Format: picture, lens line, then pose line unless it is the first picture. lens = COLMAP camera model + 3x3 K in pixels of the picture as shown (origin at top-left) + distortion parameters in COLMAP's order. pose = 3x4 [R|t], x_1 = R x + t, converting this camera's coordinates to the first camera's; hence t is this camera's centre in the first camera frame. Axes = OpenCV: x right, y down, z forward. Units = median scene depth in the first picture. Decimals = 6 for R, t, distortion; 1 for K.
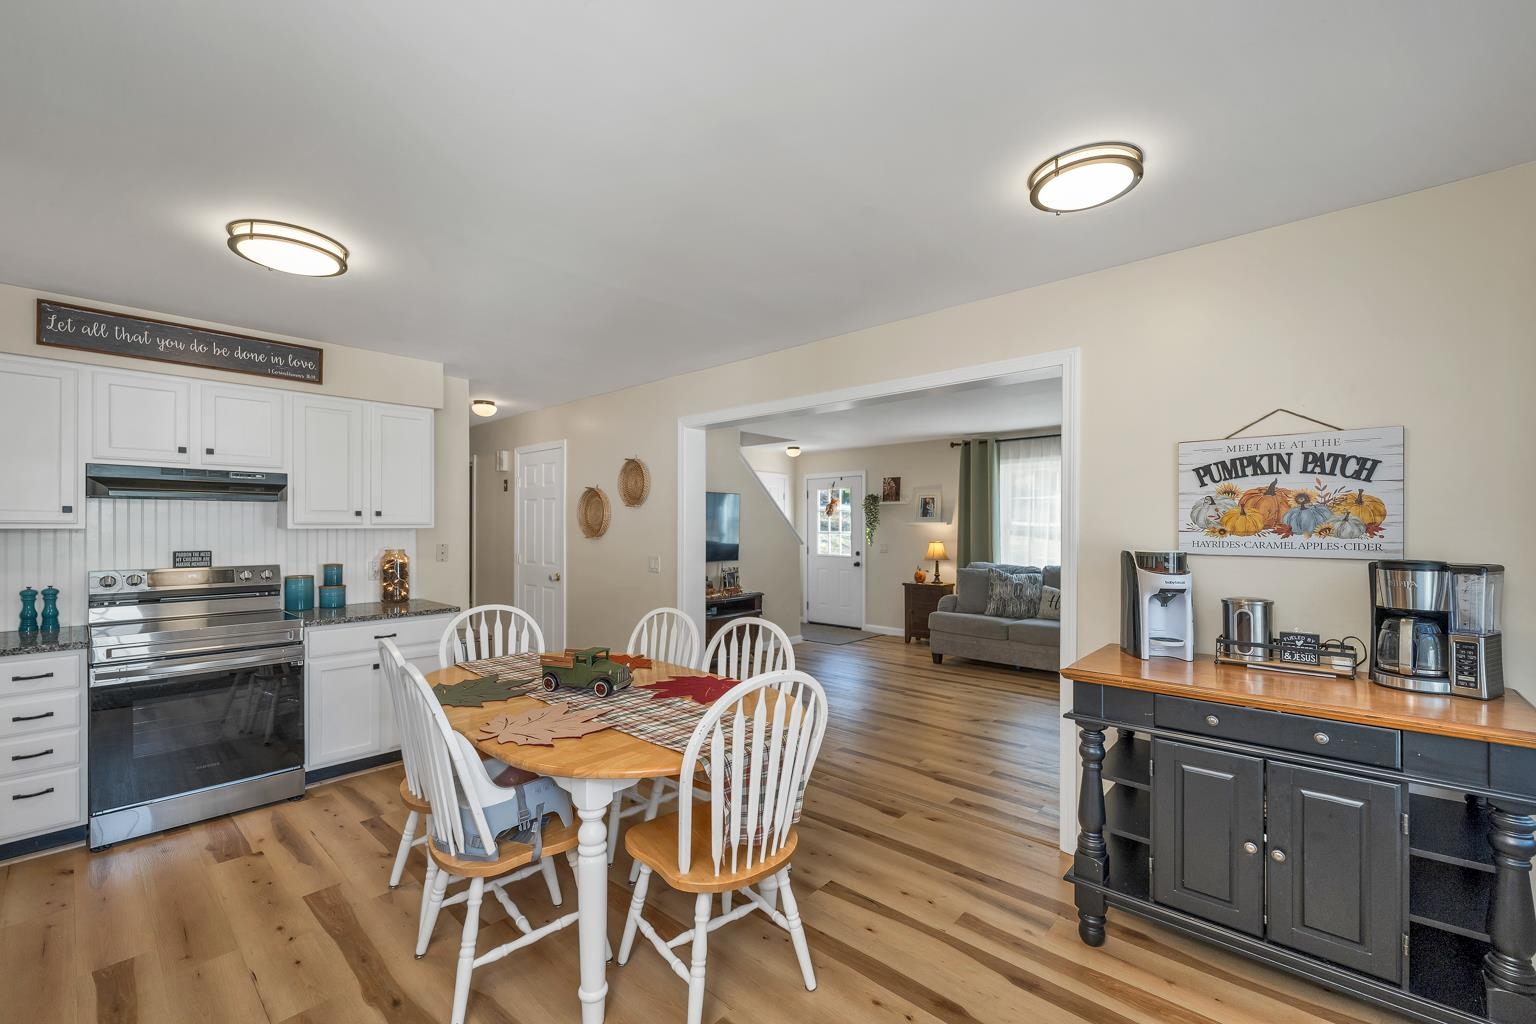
lens RADIAL K [[636.5, 0, 761.9], [0, 636.5, 527.5], [0, 0, 1]] dist [-0.000131, -0.000021]
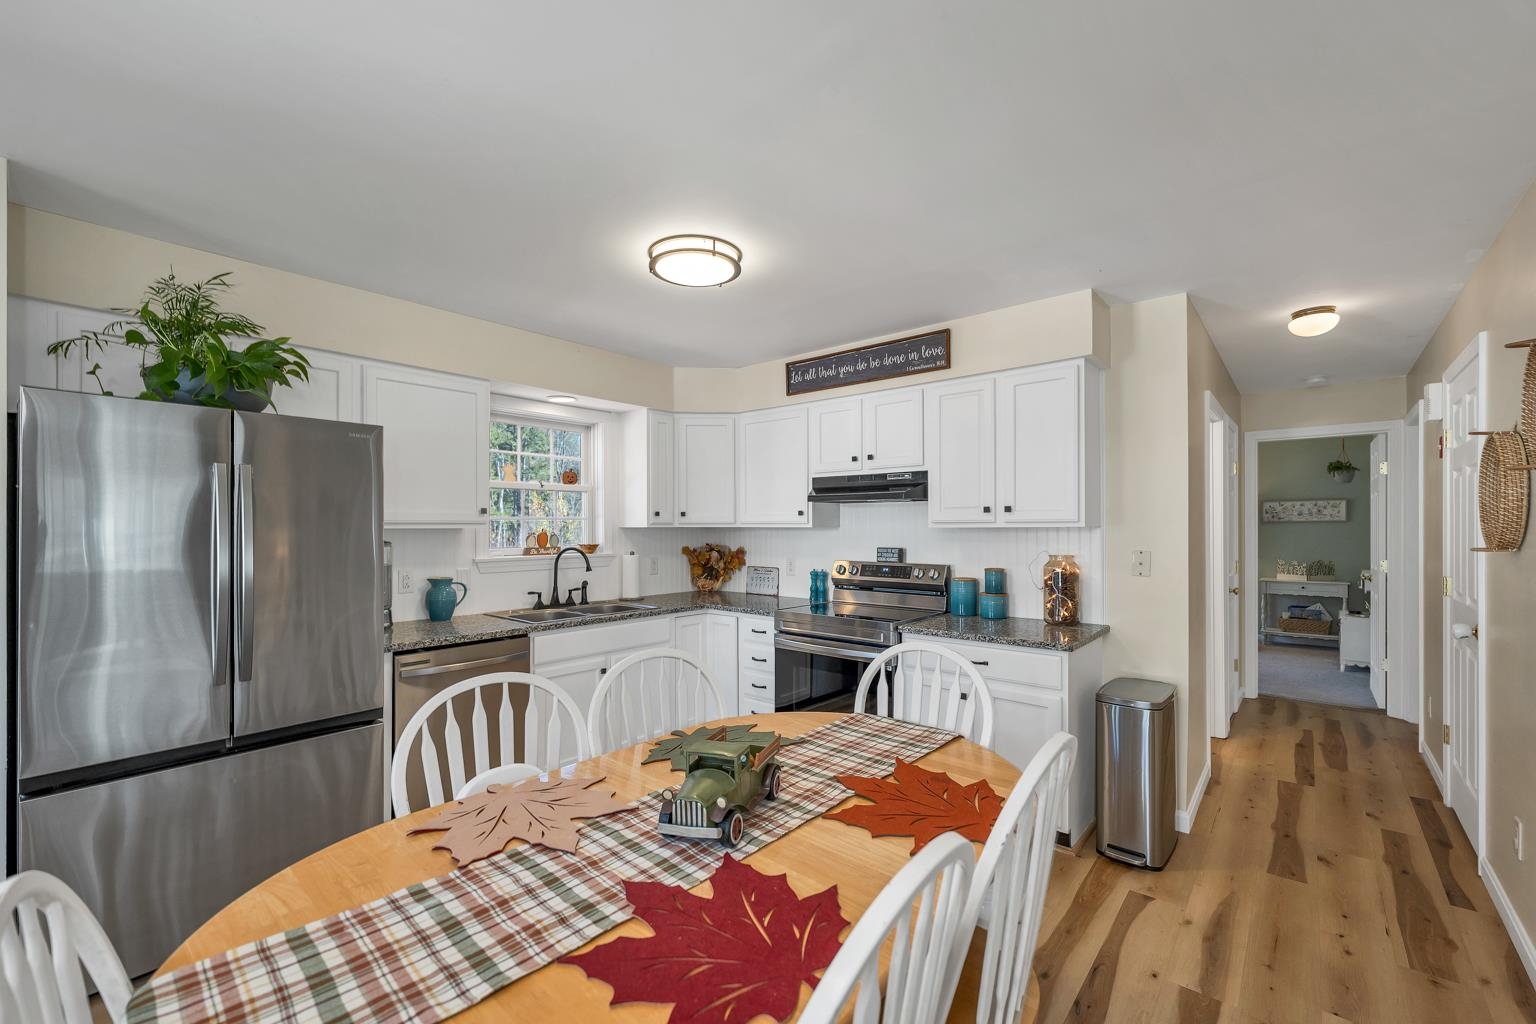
lens RADIAL K [[636.5, 0, 761.9], [0, 636.5, 527.5], [0, 0, 1]] dist [-0.000131, -0.000021]
pose [[0.032343, 0.001402, -0.999476, 0.222346], [0.002006, 0.999997, 0.001468, -0.000515], [0.999475, -0.002052, 0.032340, 0.775258]]
